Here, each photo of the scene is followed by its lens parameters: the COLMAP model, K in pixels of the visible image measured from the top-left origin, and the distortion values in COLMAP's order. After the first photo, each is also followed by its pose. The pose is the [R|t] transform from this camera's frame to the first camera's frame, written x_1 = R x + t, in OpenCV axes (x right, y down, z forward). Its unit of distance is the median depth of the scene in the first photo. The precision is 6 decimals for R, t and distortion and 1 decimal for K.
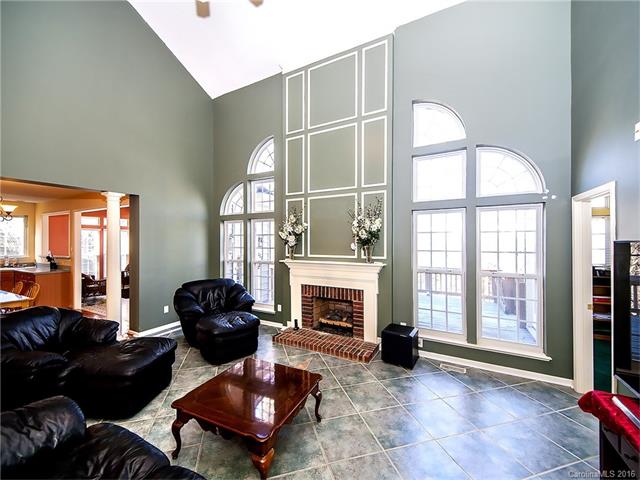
lens RADIAL K [[262.9, 0, 319.0], [0, 262.9, 239.6], [0, 0, 1]] dist [0.023627, -0.000067]
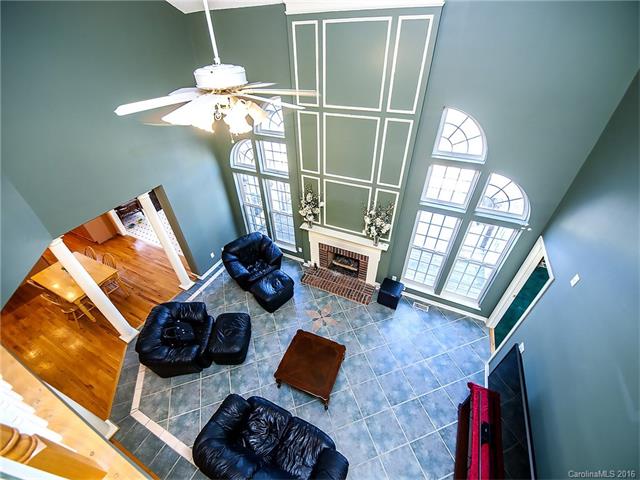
lens RADIAL K [[262.9, 0, 319.4], [0, 262.9, 240.2], [0, 0, 1]] dist [0.023627, -0.000067]
pose [[0.998768, -0.042782, 0.025136, -0.106157], [0.017841, 0.782315, 0.622628, -0.689197], [-0.046301, -0.621413, 0.782114, 0.032176]]
